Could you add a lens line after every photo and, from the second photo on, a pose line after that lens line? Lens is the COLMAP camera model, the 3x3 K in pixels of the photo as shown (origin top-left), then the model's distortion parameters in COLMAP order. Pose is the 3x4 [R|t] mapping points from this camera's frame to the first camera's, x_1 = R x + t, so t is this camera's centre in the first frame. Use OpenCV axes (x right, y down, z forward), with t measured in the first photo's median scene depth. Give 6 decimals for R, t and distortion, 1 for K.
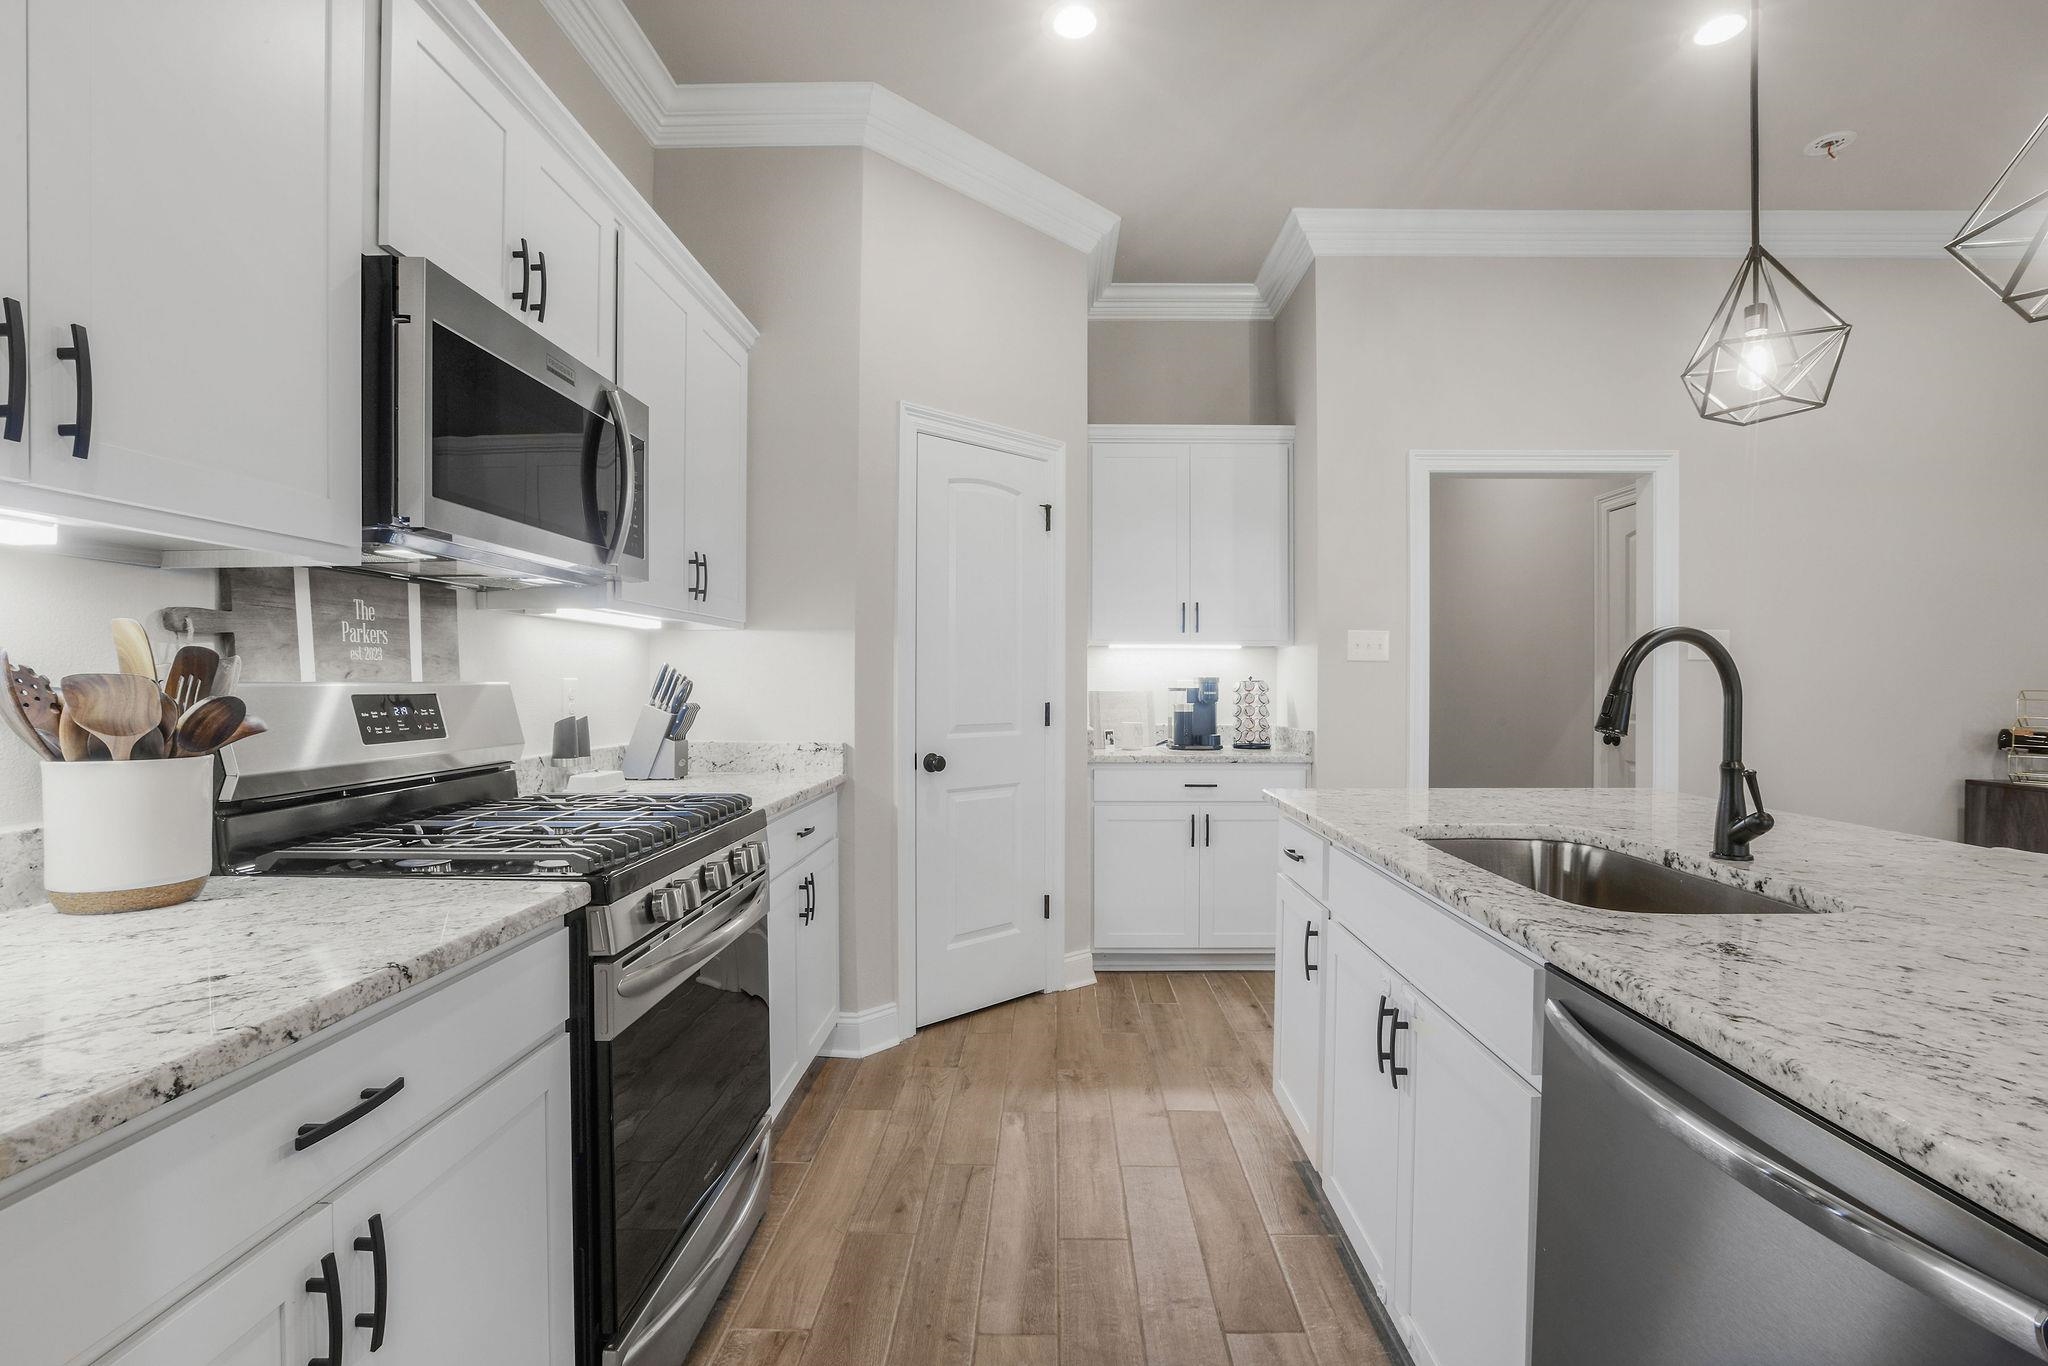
lens RADIAL K [[931.7, 0, 1018.6], [0, 931.7, 681.0], [0, 0, 1]] dist [-0.033371, 0.005884]
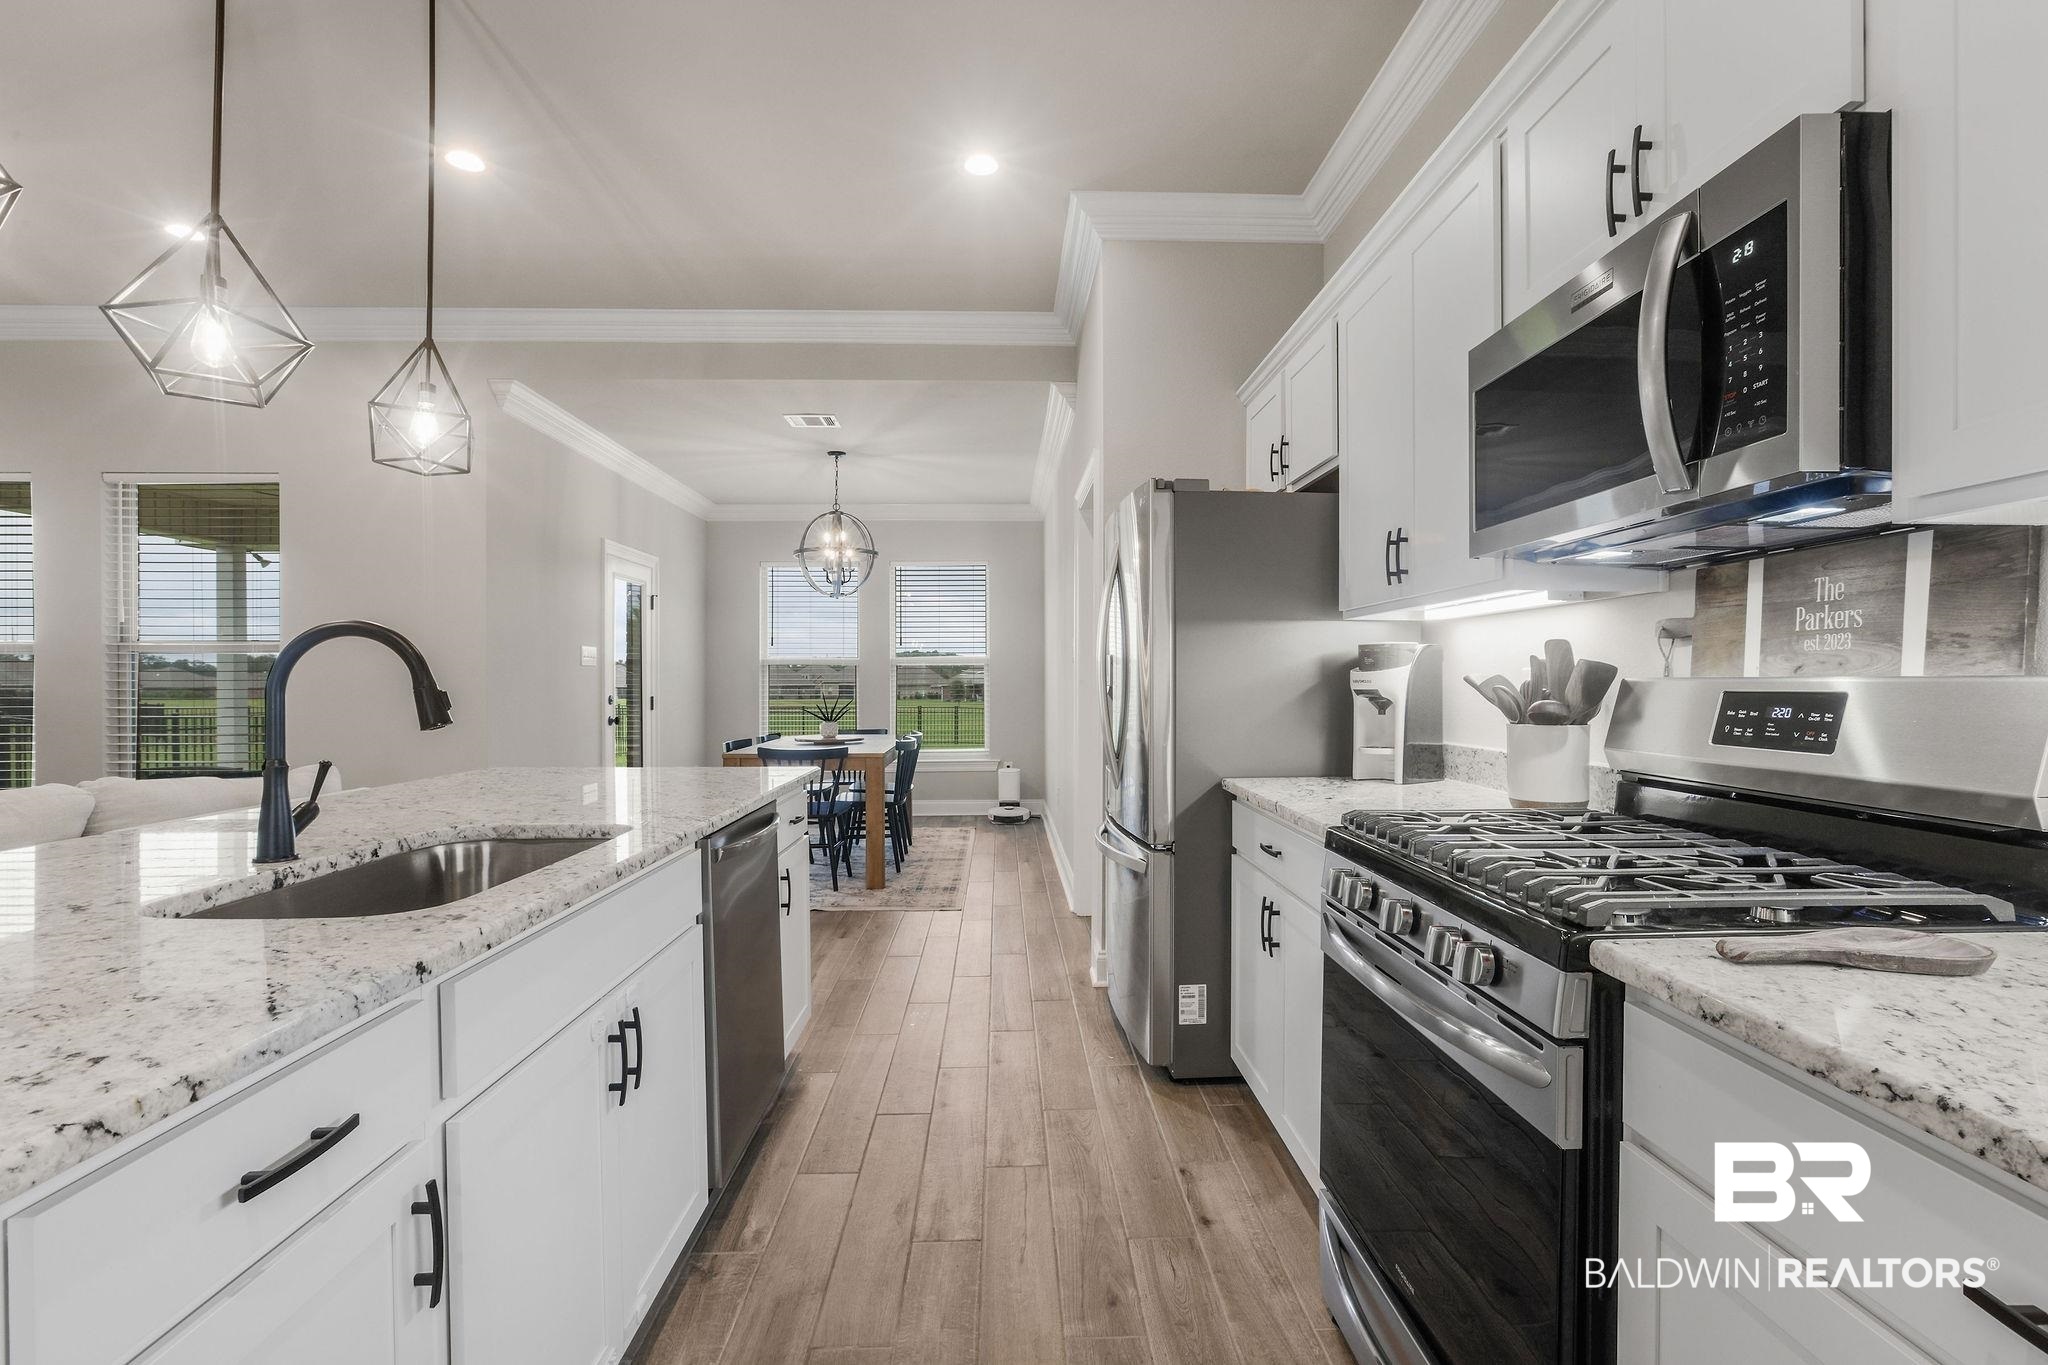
lens RADIAL K [[931.7, 0, 1018.5], [0, 931.7, 687.6], [0, 0, 1]] dist [-0.033371, 0.005884]
pose [[-0.997995, -0.000205, -0.063294, 0.055497], [-0.000306, 0.999999, 0.001579, 0.009360], [0.063293, 0.001595, -0.997994, 1.751252]]
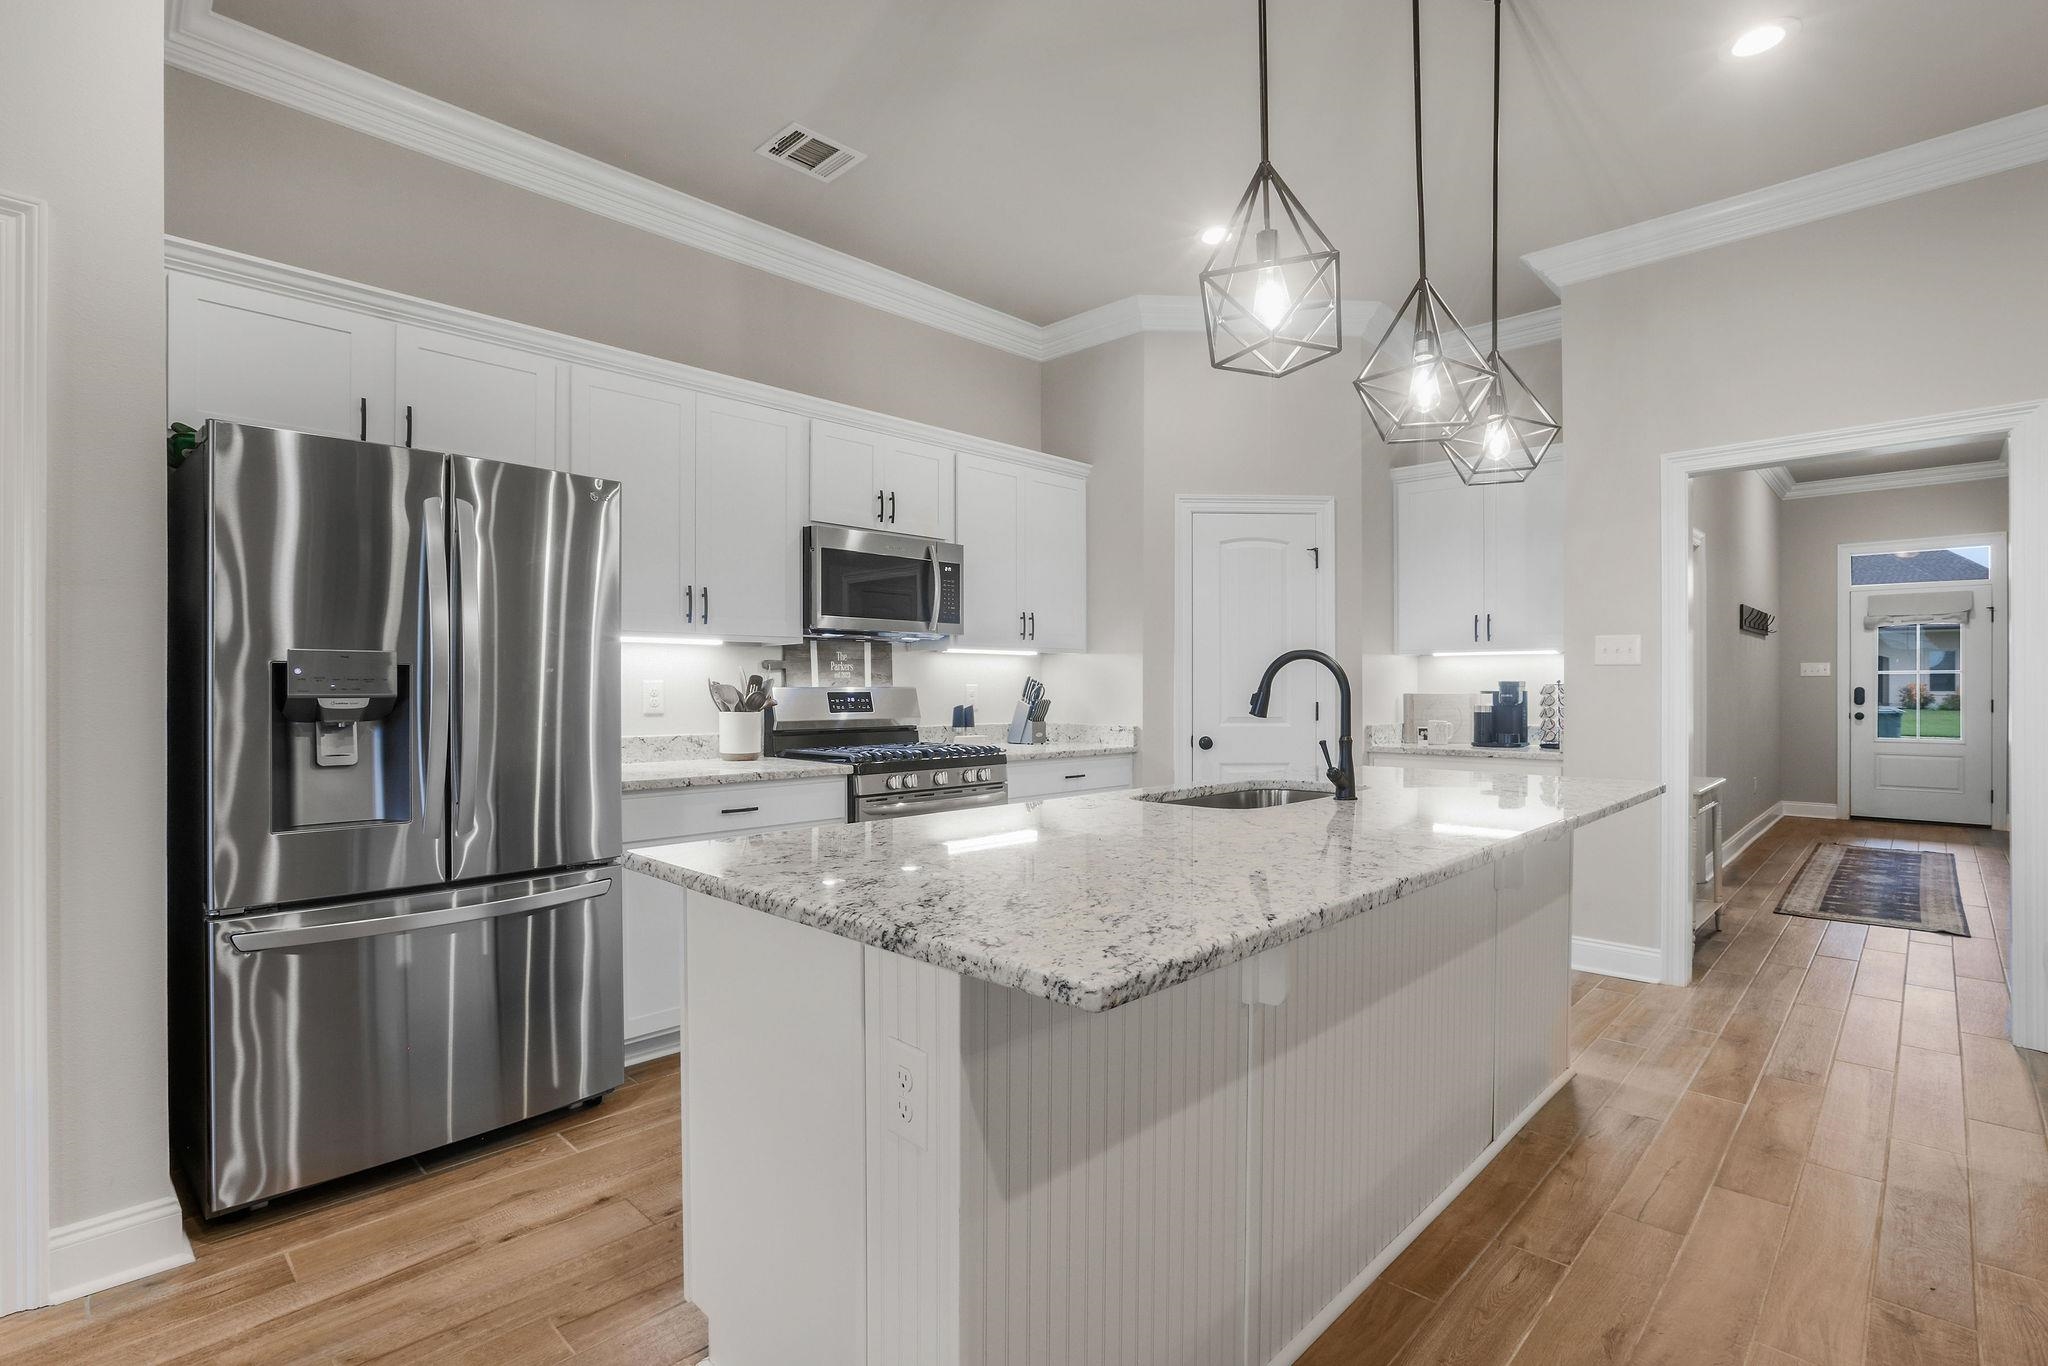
lens RADIAL K [[931.7, 0, 1026.8], [0, 931.7, 686.7], [0, 0, 1]] dist [-0.033371, 0.005884]
pose [[0.744150, -0.005148, -0.667992, 1.219028], [0.004049, 0.999987, -0.003196, 0.009817], [0.668000, -0.000327, 0.744161, -0.451319]]
